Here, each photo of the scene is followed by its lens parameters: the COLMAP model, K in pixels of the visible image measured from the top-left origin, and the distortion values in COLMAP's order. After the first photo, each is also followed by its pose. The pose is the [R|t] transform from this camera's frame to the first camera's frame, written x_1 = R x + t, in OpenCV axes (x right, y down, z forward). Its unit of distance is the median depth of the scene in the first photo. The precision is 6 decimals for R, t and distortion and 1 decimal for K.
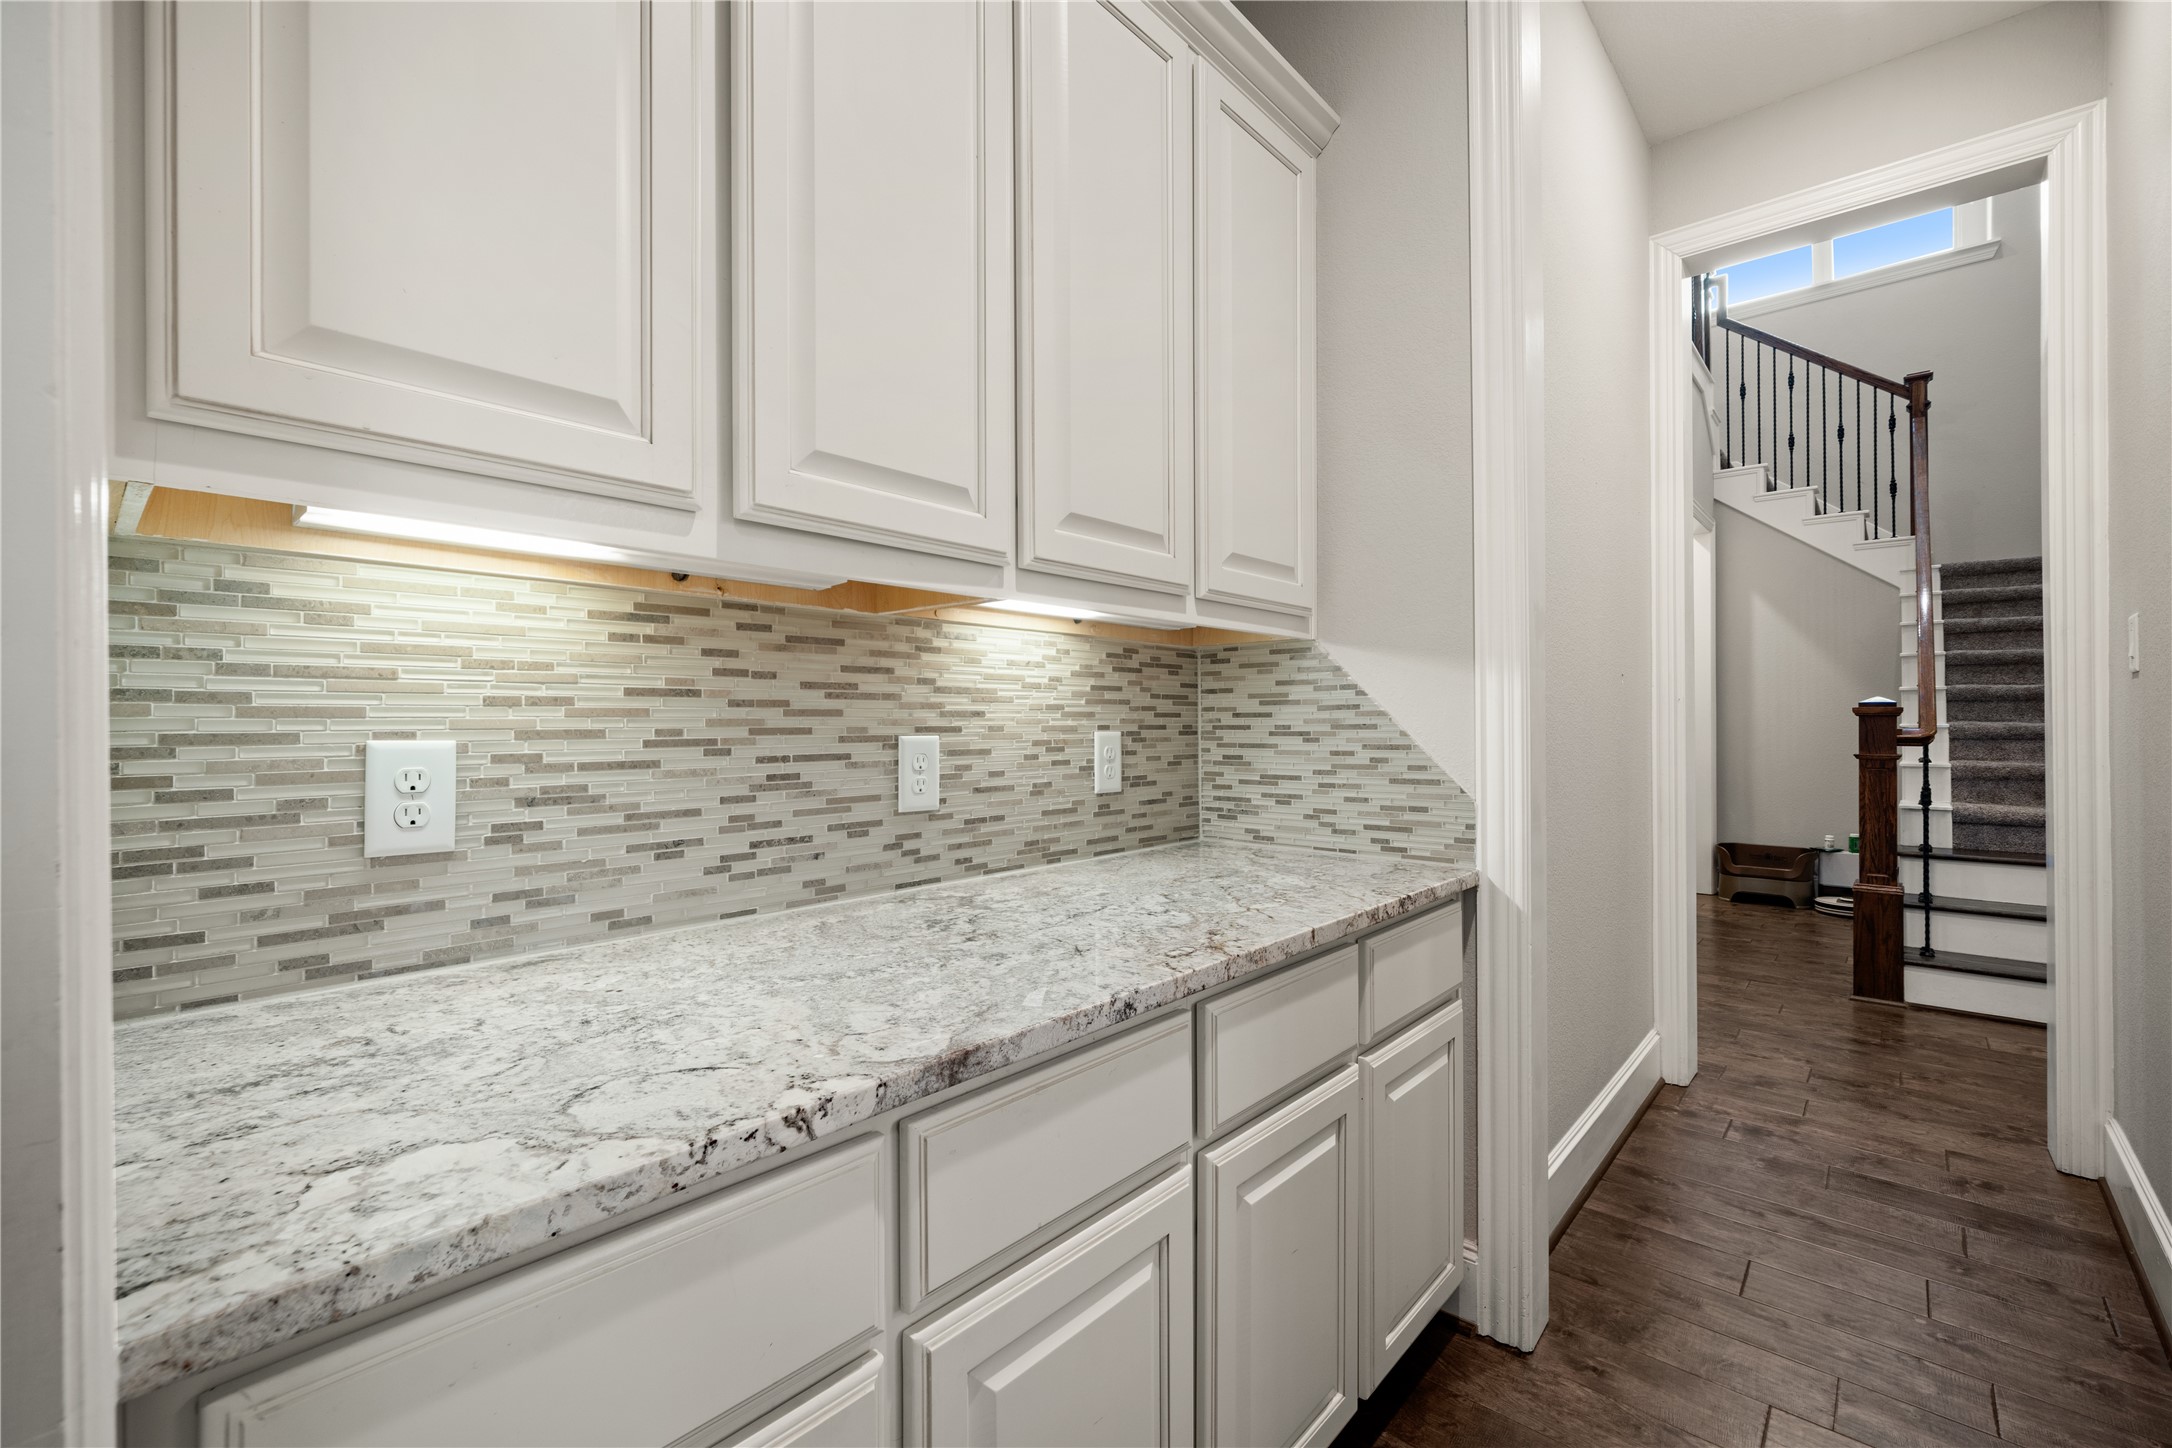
lens RADIAL K [[928.7, 0, 1073.0], [0, 928.7, 725.8], [0, 0, 1]] dist [0.000579, 0.000448]
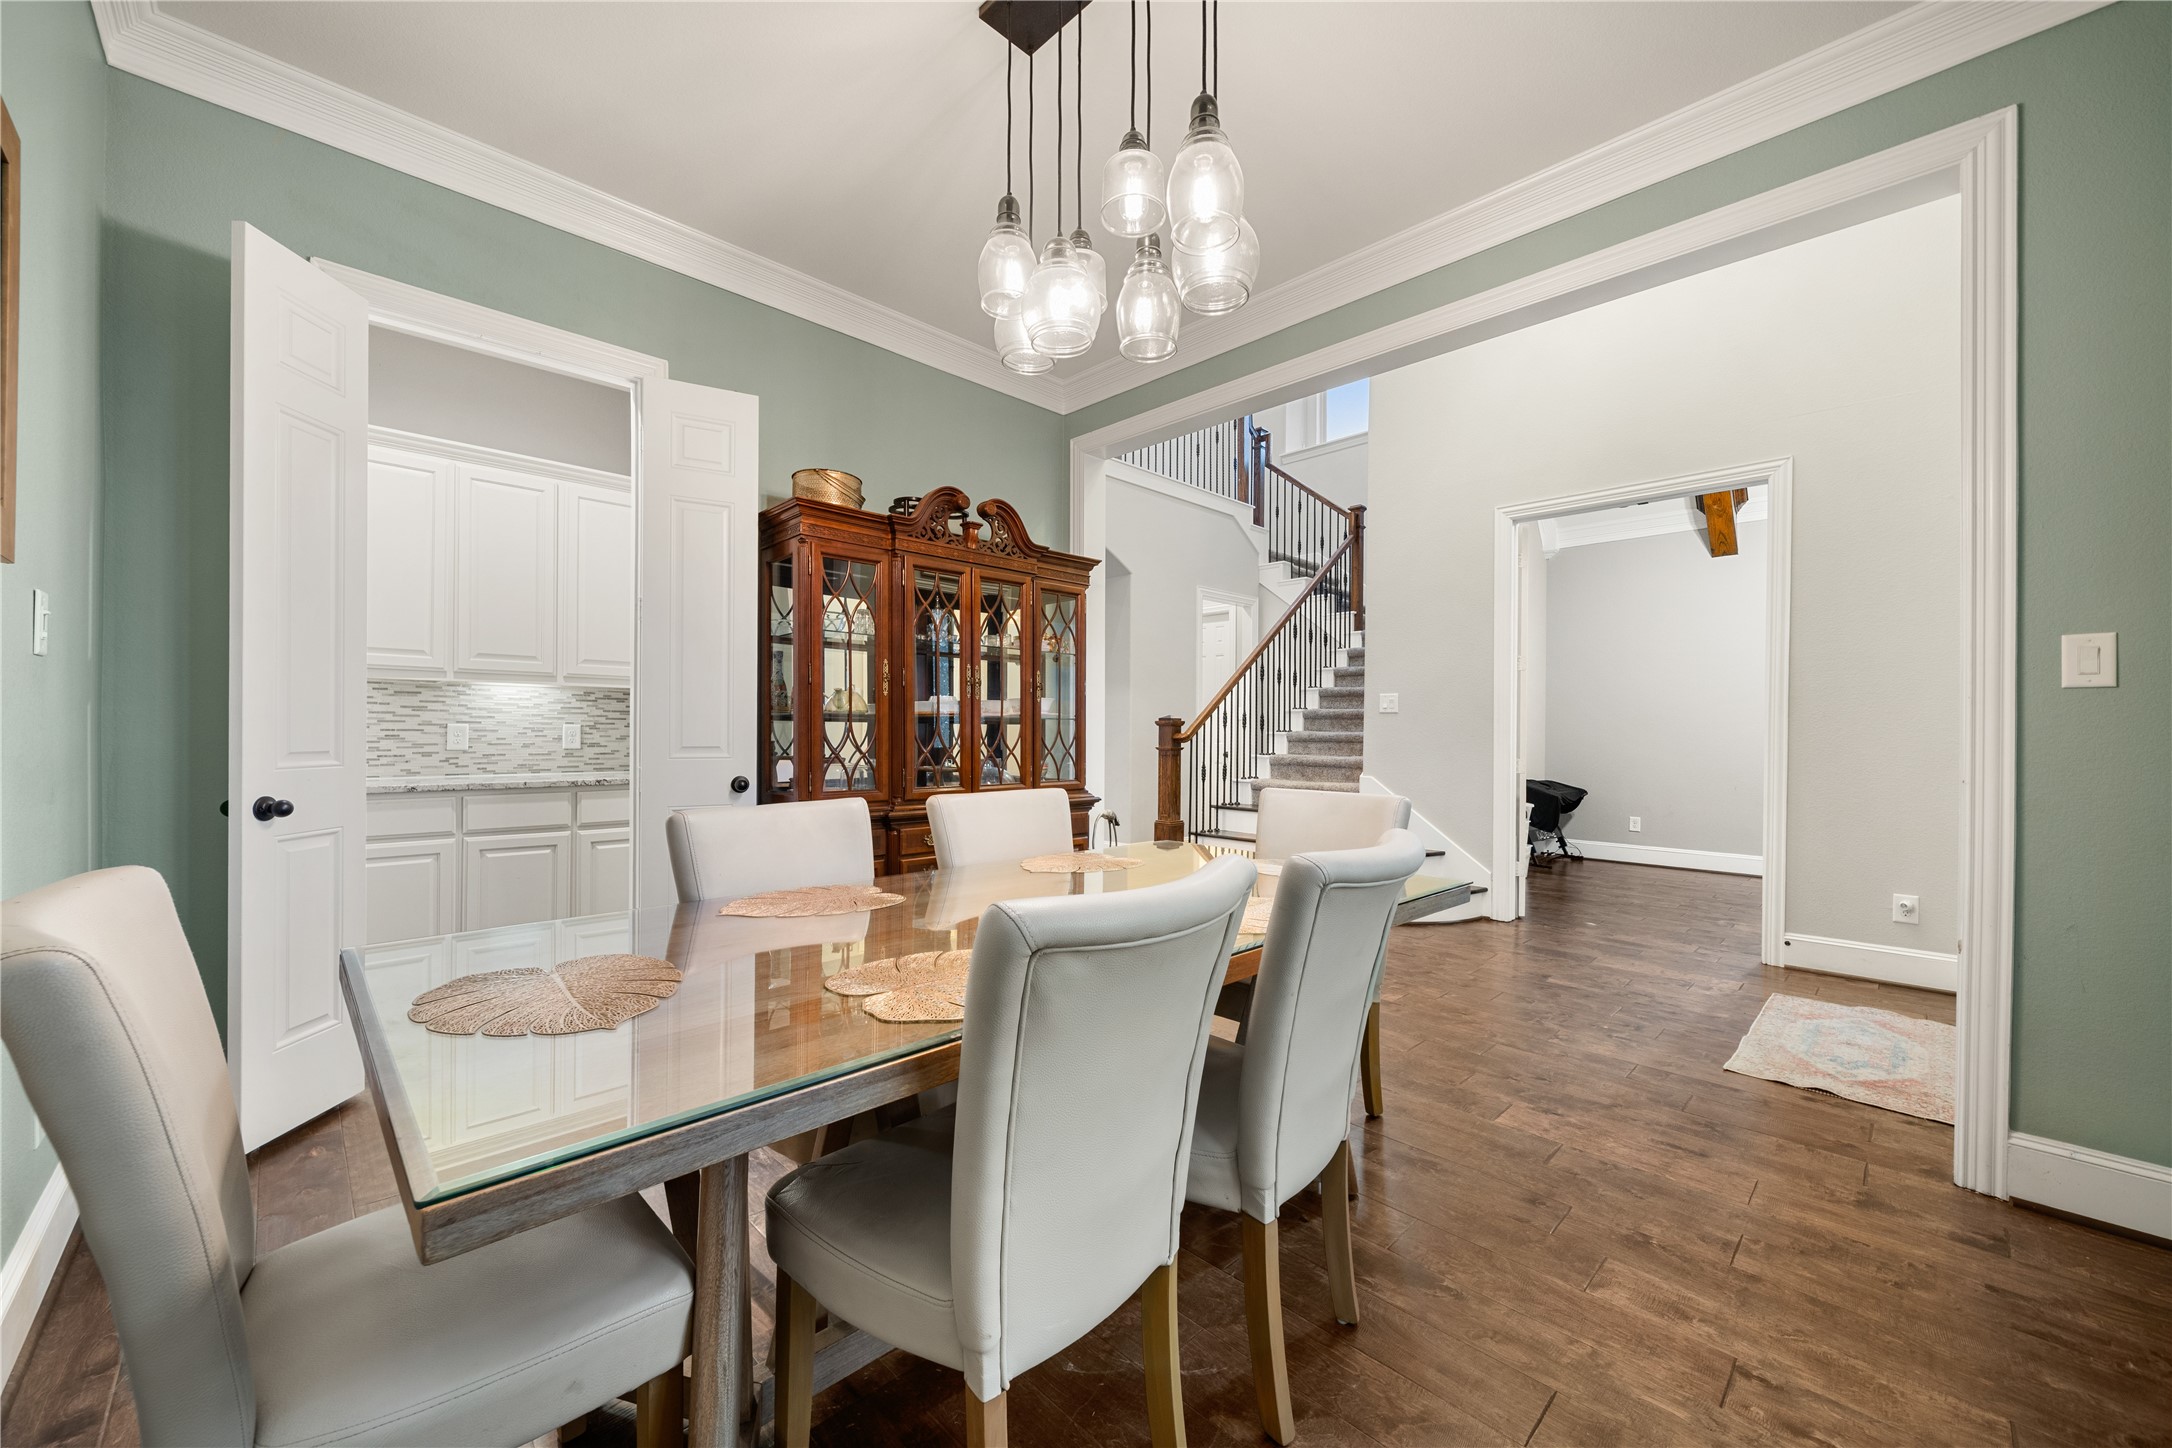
lens RADIAL K [[848.5, 0, 1086.0], [0, 848.5, 724.0], [0, 0, 1]] dist [0.003492, 0.000062]
pose [[0.996787, 0.010692, -0.079377, 1.648469], [-0.011786, 0.999842, -0.013329, 0.018822], [0.079222, 0.014221, 0.996756, -1.236306]]
